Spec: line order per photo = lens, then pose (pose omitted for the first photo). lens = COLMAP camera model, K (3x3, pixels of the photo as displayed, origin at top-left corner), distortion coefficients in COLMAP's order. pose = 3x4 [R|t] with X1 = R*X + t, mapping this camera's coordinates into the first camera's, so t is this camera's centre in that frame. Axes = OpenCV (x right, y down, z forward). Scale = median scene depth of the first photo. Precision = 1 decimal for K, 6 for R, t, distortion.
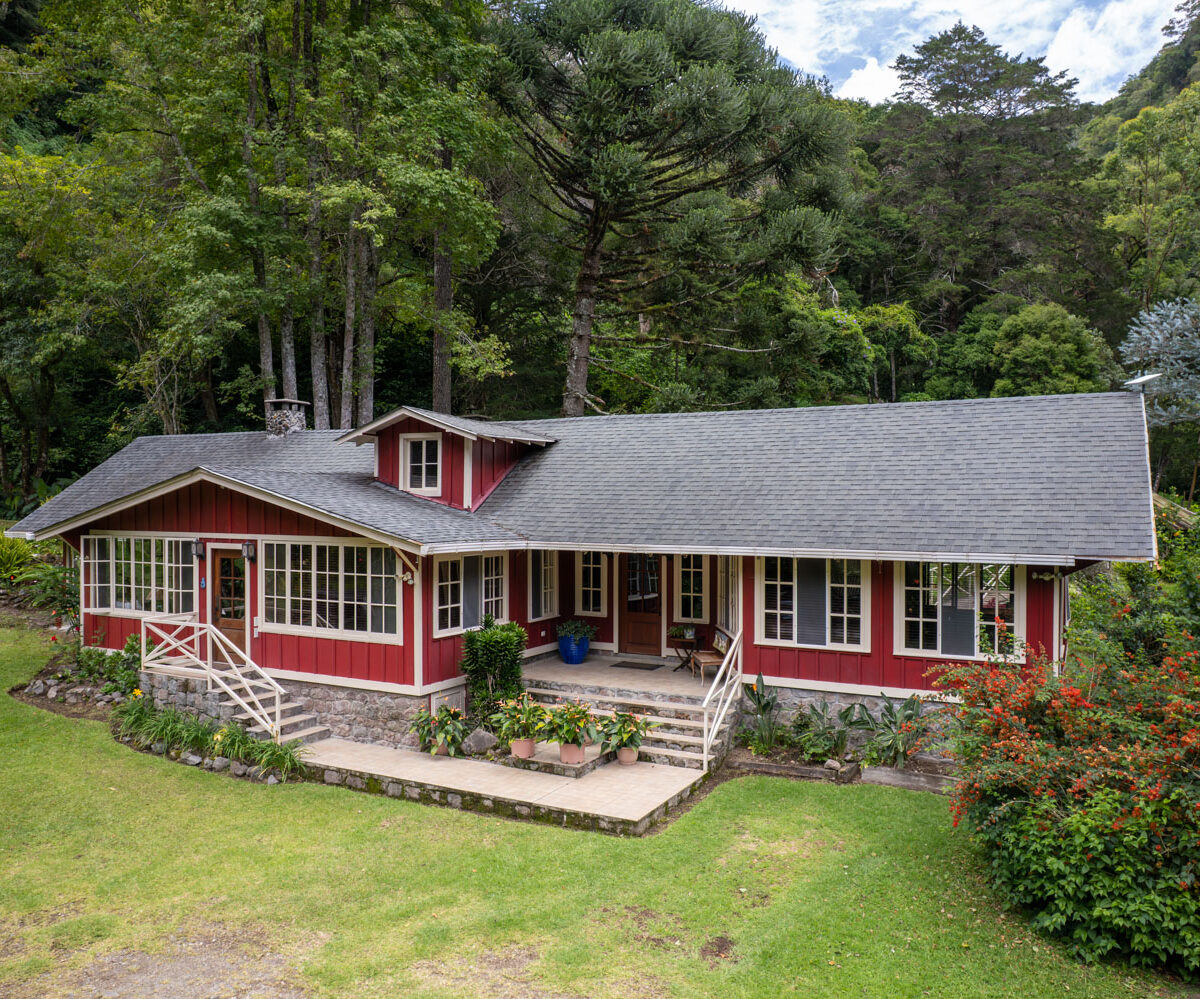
lens RADIAL K [[966.3, 0, 589.6], [0, 966.3, 501.7], [0, 0, 1]] dist [-0.082432, 0.082988]
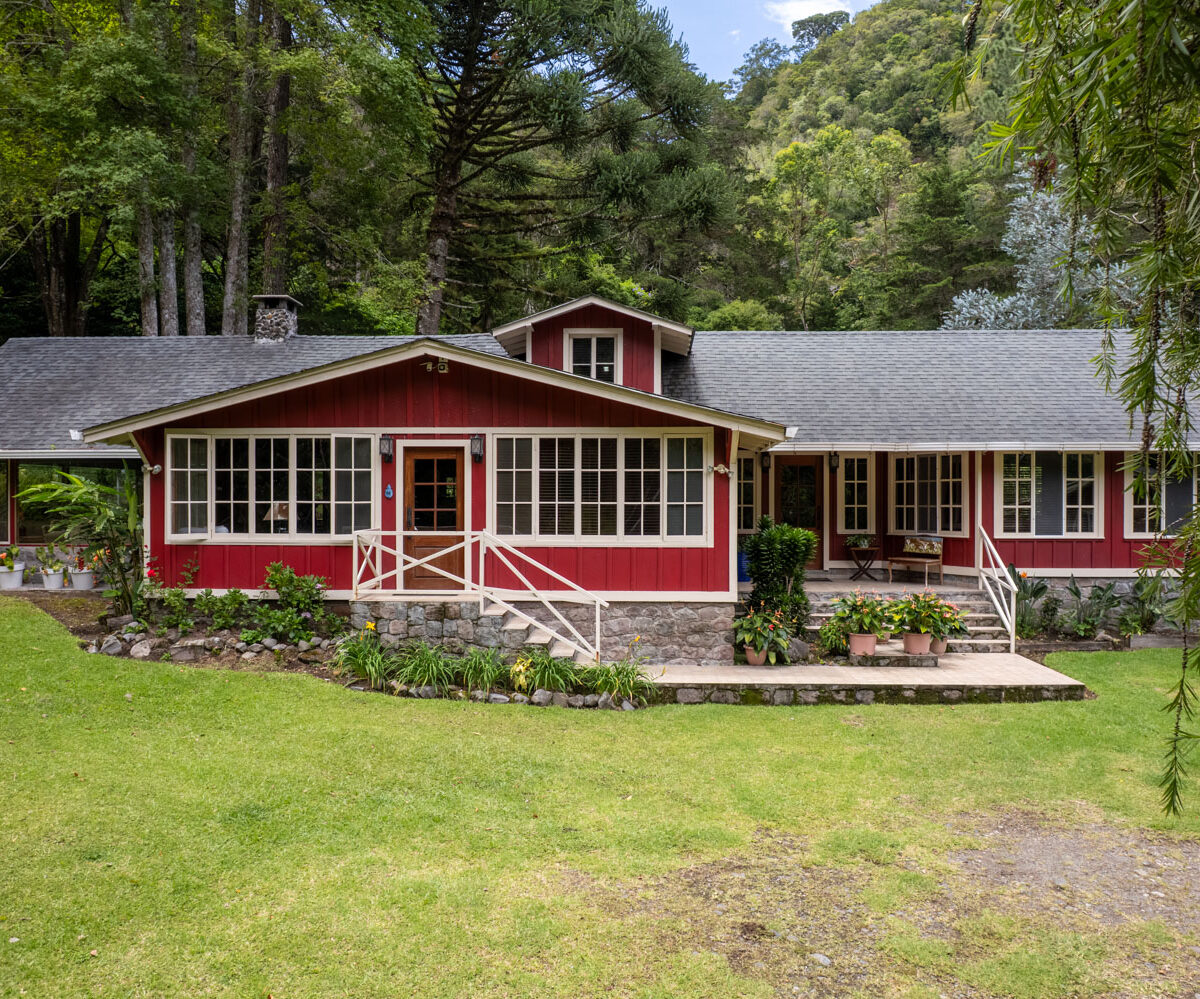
lens RADIAL K [[968.2, 0, 600.0], [0, 968.2, 499.5], [0, 0, 1]] dist [-0.050427, -0.010913]
pose [[0.902071, -0.000888, 0.431586, -0.625649], [0.001378, 0.999999, -0.000824, 0.098148], [-0.431585, 0.001338, 0.902071, 0.220131]]
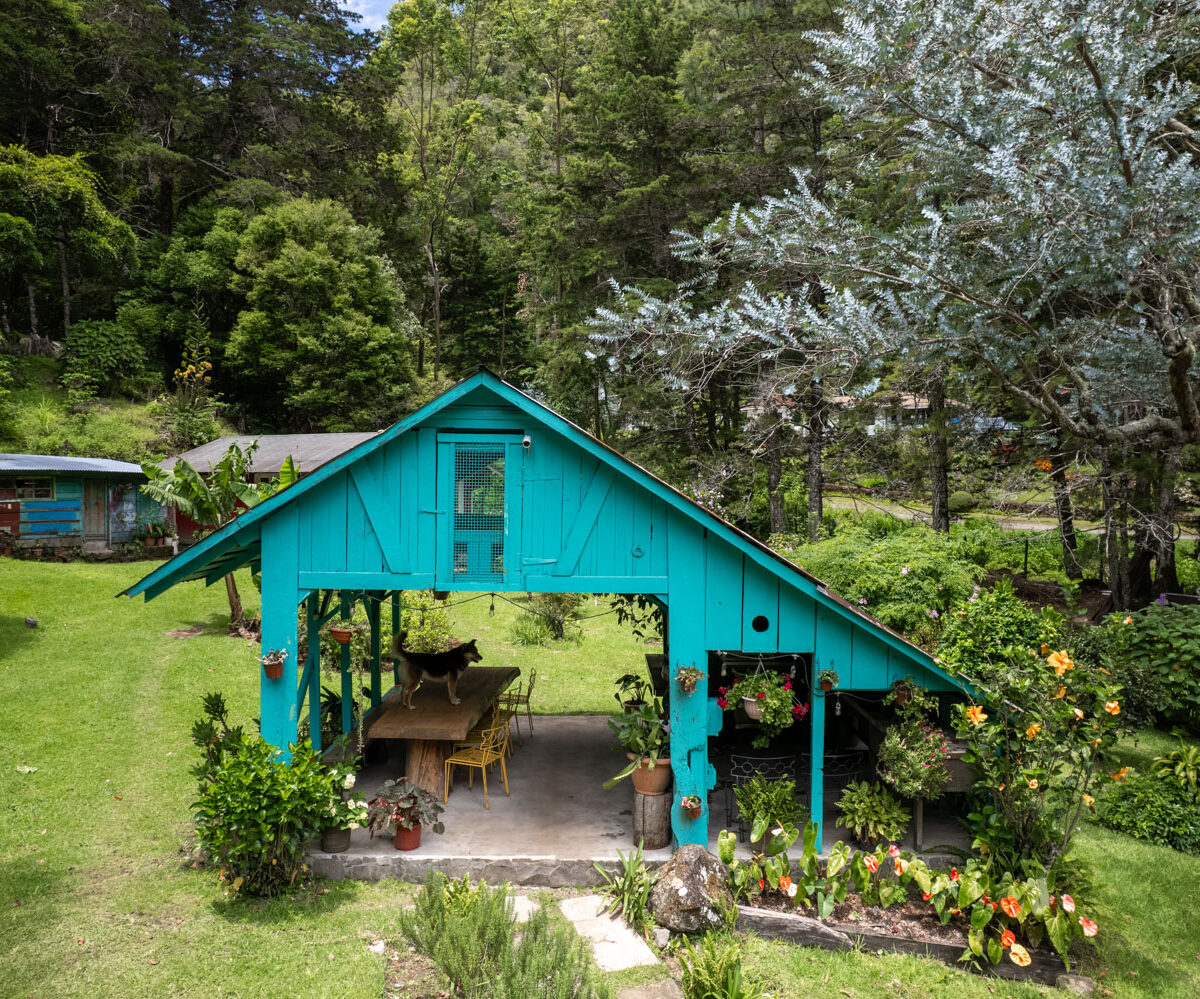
lens RADIAL K [[966.3, 0, 589.6], [0, 966.3, 501.7], [0, 0, 1]] dist [-0.082432, 0.082988]
pose [[0.708286, -0.012651, 0.705812, 0.617599], [-0.005271, 0.999717, 0.023209, -0.093897], [-0.705906, -0.020159, 0.708019, 1.639162]]
